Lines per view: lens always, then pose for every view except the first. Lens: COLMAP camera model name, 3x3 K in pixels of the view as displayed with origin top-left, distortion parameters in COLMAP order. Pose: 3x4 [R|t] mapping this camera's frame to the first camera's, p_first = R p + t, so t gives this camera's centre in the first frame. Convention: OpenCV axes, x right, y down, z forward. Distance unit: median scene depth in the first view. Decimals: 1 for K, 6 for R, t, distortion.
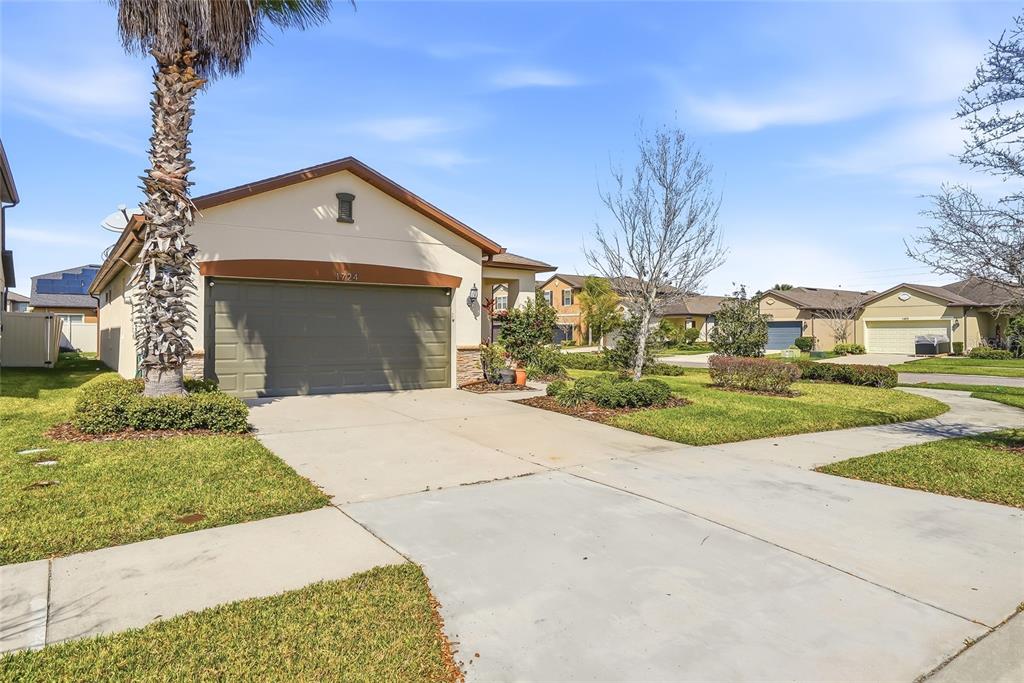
lens RADIAL K [[553.3, 0, 512.0], [0, 553.3, 341.5], [0, 0, 1]] dist [-0.034655, 0.020429]
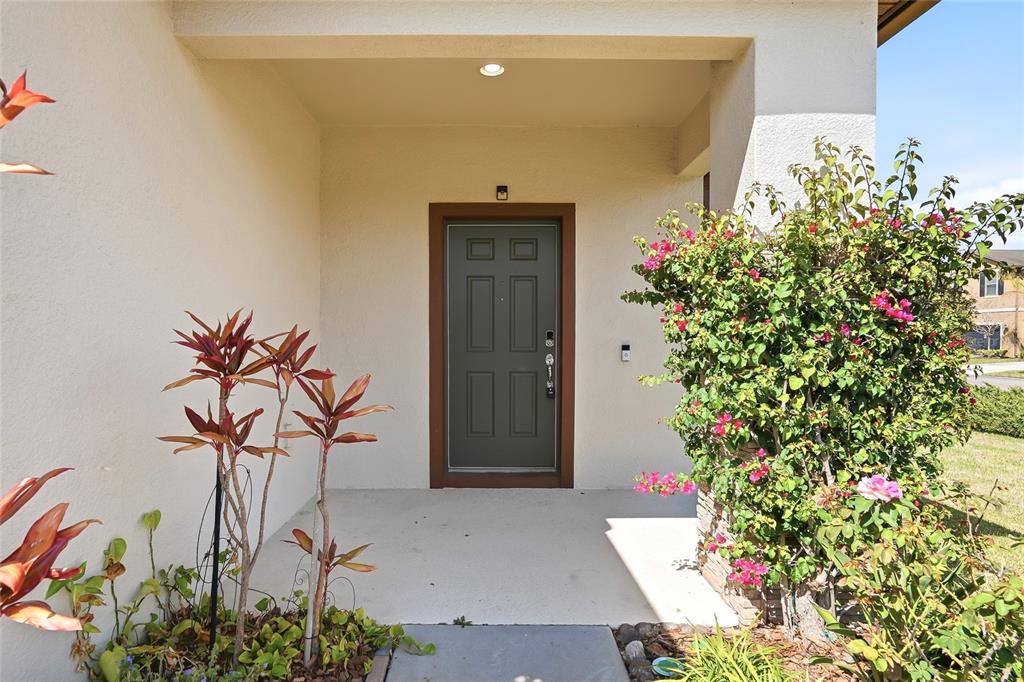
lens RADIAL K [[553.3, 0, 512.0], [0, 553.3, 341.0], [0, 0, 1]] dist [-0.034655, 0.020429]
pose [[0.817985, 0.004954, -0.575218, 0.048610], [-0.009056, 0.999950, -0.004265, -0.022119], [0.575169, 0.008698, 0.817989, 0.830060]]
